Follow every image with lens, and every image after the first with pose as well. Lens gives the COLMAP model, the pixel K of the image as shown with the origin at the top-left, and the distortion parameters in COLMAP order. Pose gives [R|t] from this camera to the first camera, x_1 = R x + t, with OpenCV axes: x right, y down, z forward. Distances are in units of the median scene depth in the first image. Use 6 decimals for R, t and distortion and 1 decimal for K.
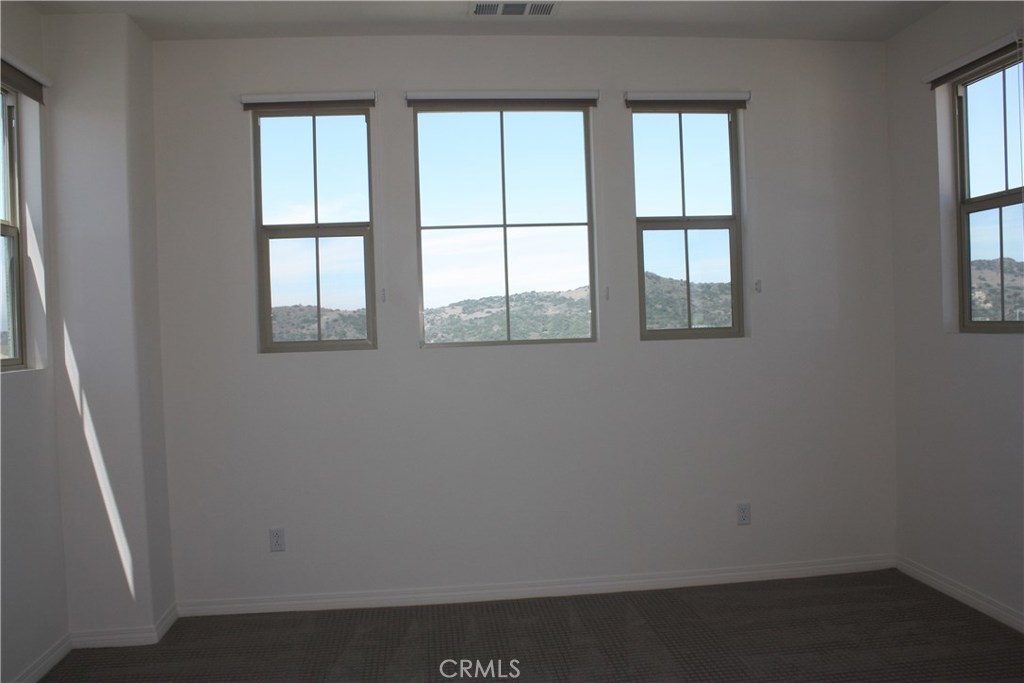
lens RADIAL K [[858.5, 0, 491.3], [0, 858.5, 337.5], [0, 0, 1]] dist [-0.131936, 0.084620]
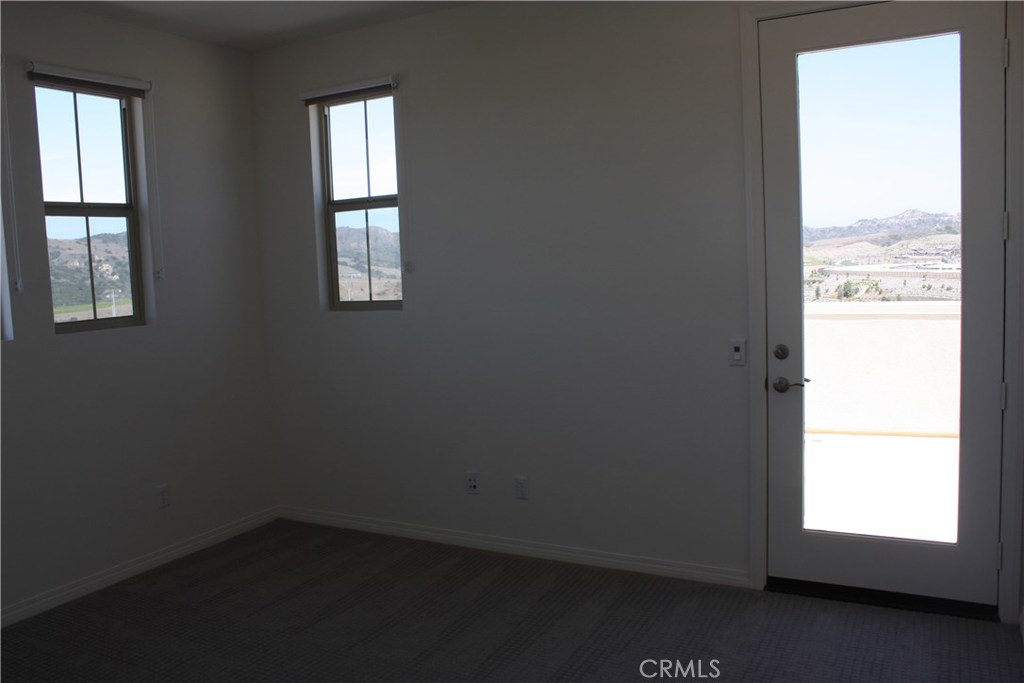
lens RADIAL K [[858.5, 0, 513.4], [0, 858.5, 344.7], [0, 0, 1]] dist [-0.131936, 0.084620]
pose [[0.552000, -0.074513, 0.830508, -0.293566], [0.040264, 0.997219, 0.062709, -0.021810], [-0.832872, -0.001175, 0.553465, 0.078298]]
